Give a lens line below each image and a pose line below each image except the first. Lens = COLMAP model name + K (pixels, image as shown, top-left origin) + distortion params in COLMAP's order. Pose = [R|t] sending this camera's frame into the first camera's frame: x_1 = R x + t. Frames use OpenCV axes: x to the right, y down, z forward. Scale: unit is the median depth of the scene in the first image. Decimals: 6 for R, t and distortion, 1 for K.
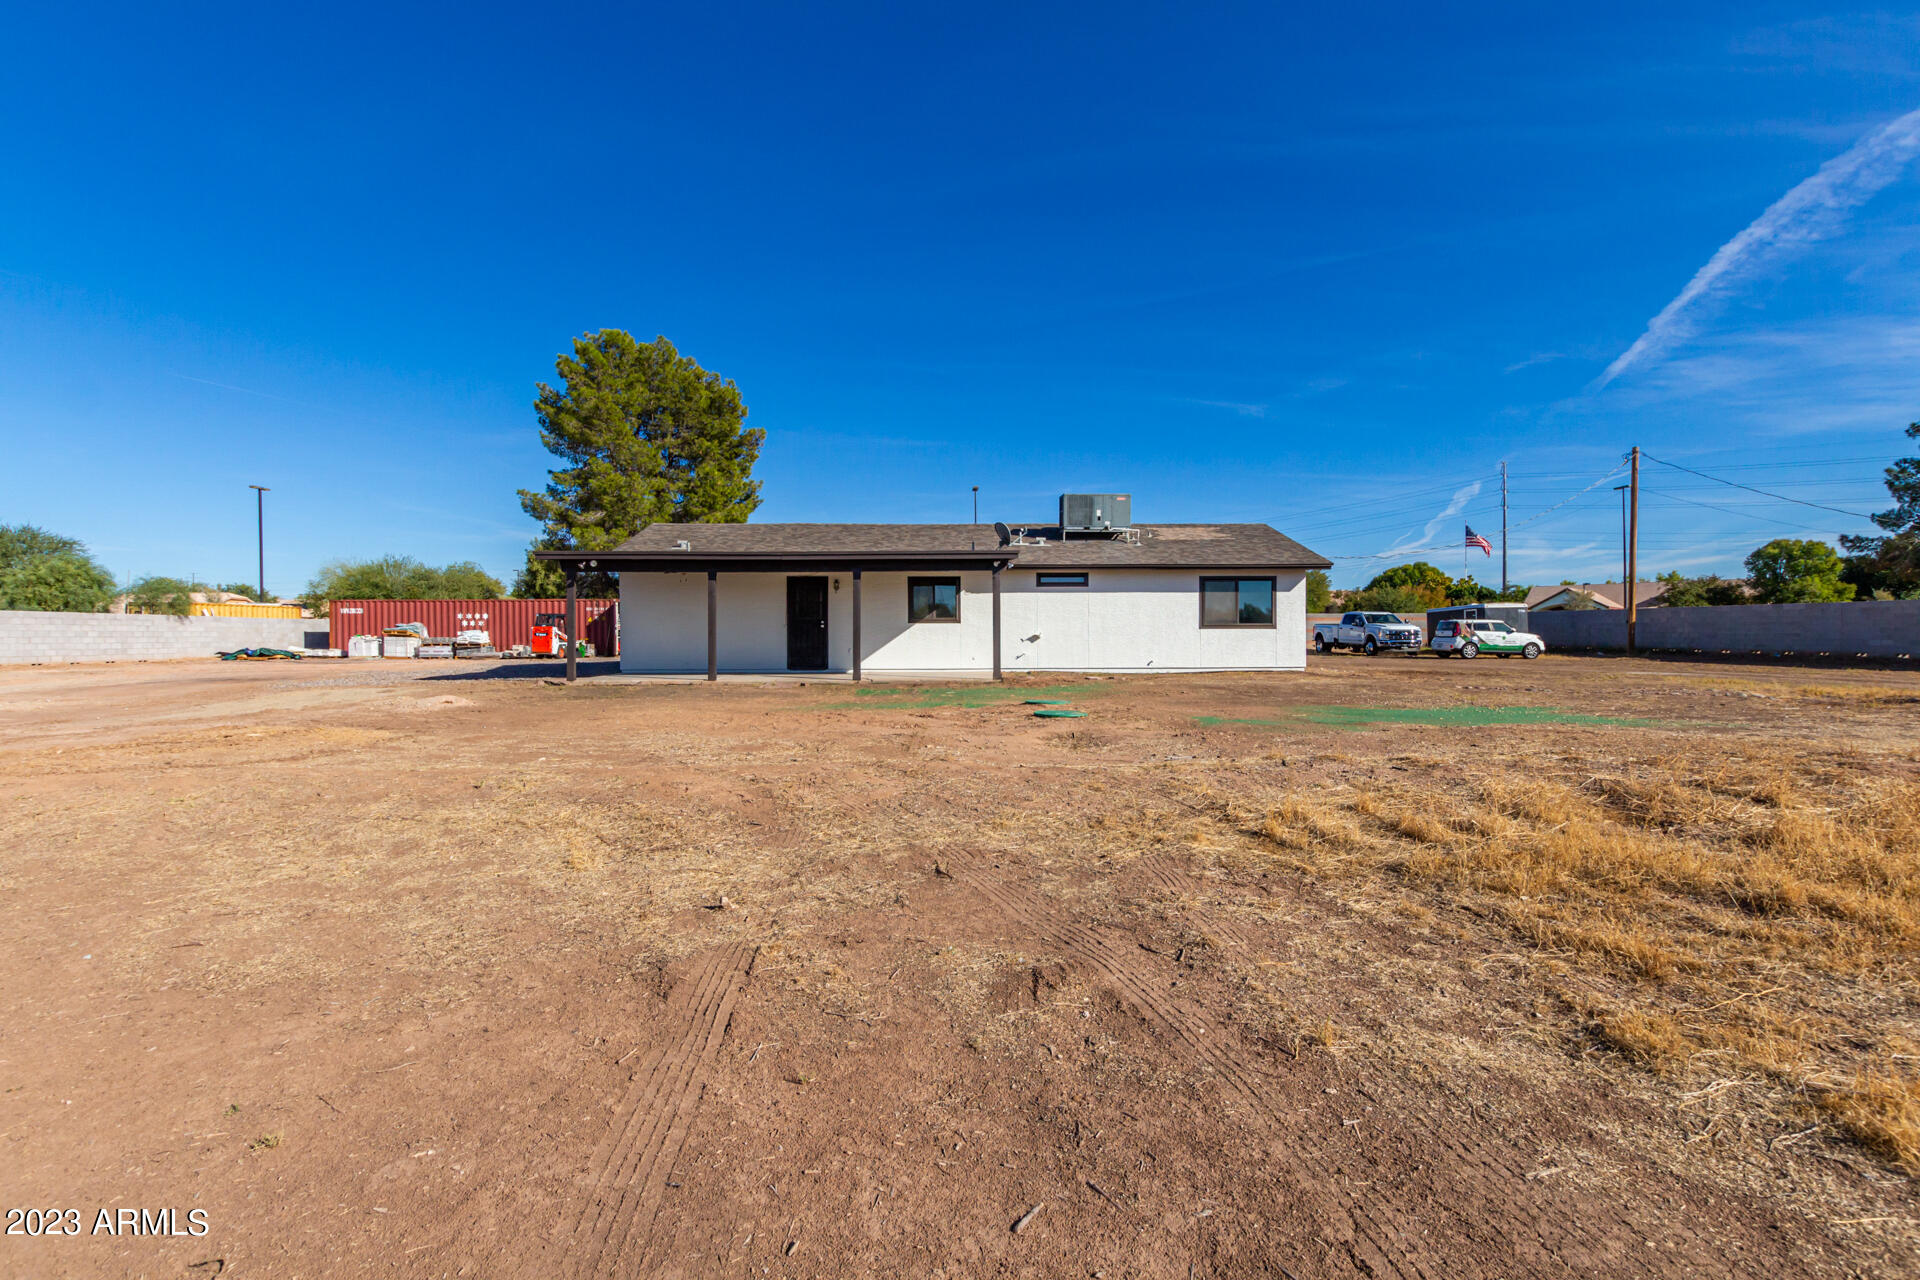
lens RADIAL K [[884.6, 0, 958.1], [0, 884.6, 637.4], [0, 0, 1]] dist [0.022905, -0.004214]
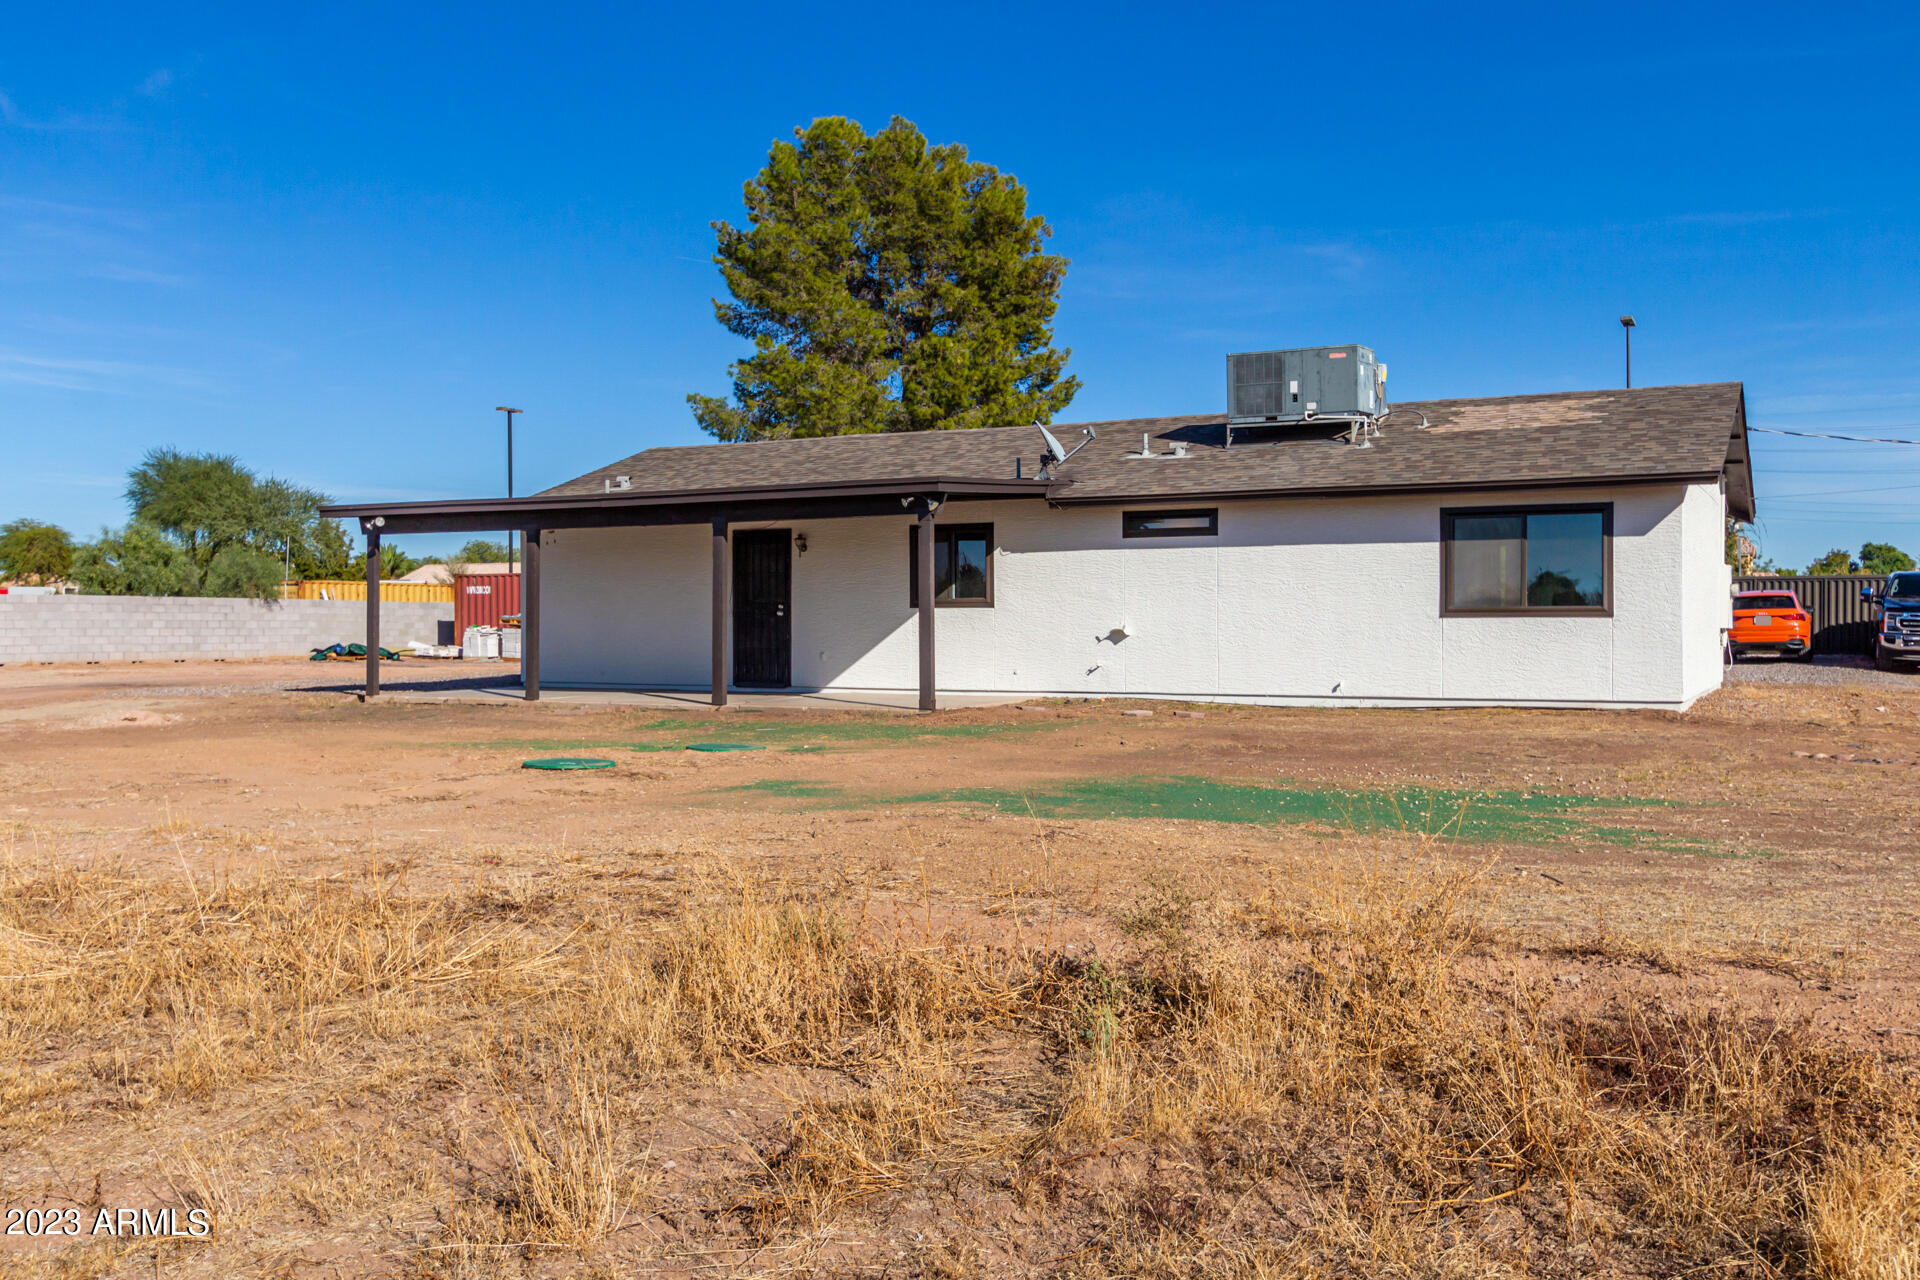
lens RADIAL K [[1701.3, 0, 960.8], [0, 1701.3, 635.7], [0, 0, 1]] dist [0.005455, -0.004584]
pose [[0.879369, 0.004664, -0.476119, 0.357407], [-0.002934, 0.999986, 0.004377, -0.002278], [0.476133, -0.002452, 0.879370, 0.045451]]
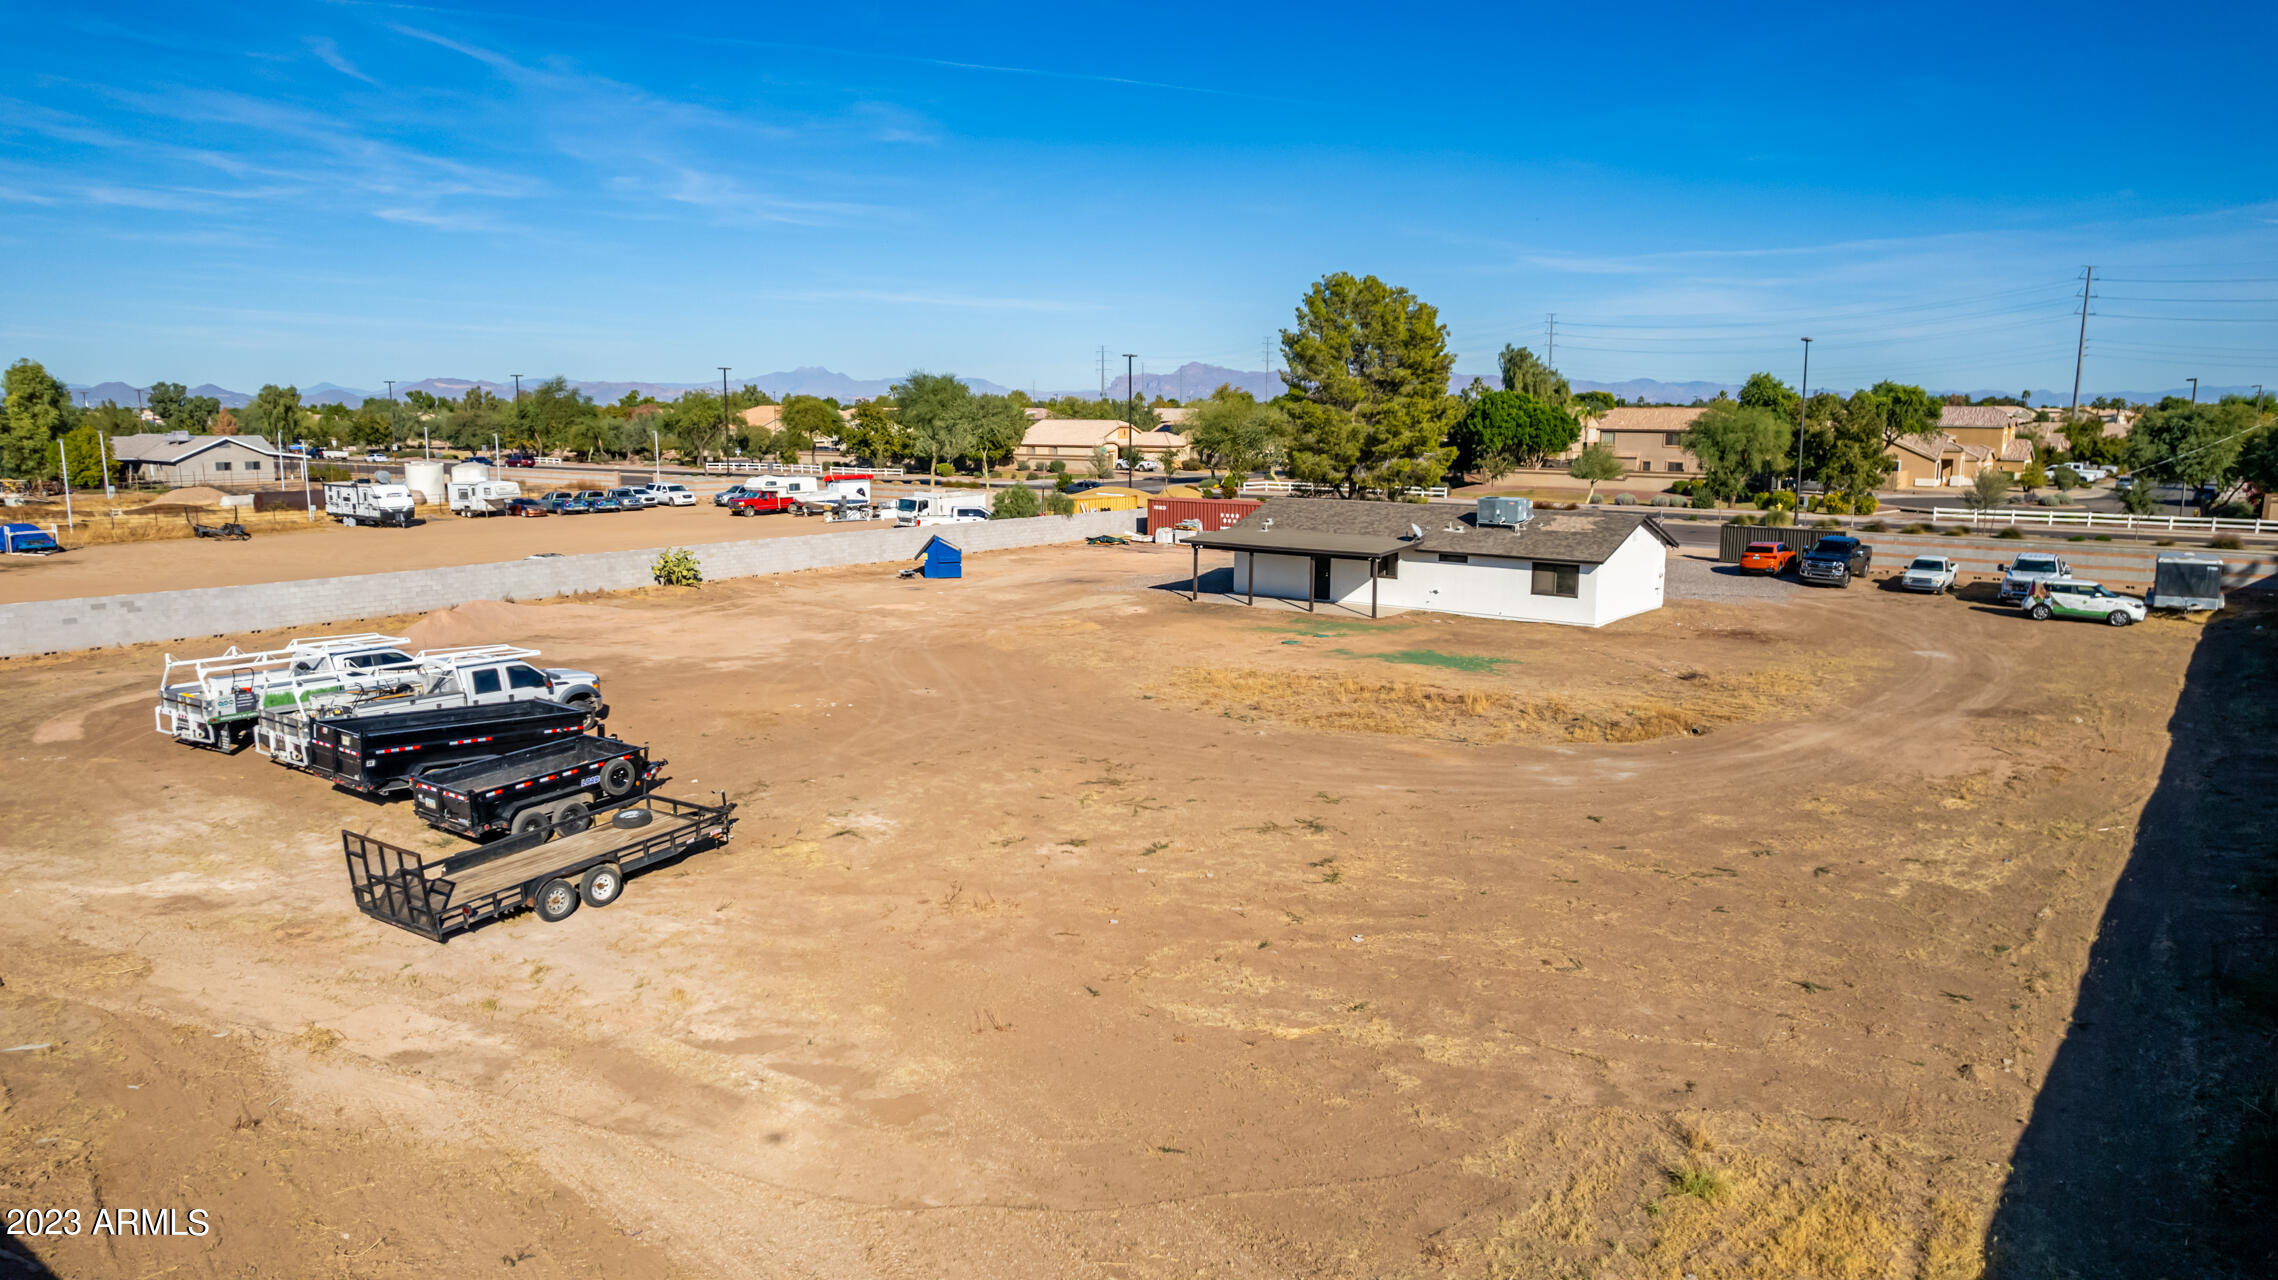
lens RADIAL K [[1465.6, 0, 1146.6], [0, 1465.6, 683.9], [0, 0, 1]] dist [-0.049197, 0.028708]
pose [[0.778386, 0.122839, -0.615651, 1.014898], [-0.010139, 0.983002, 0.183316, -0.242030], [0.627704, -0.136449, 0.766400, -1.090222]]
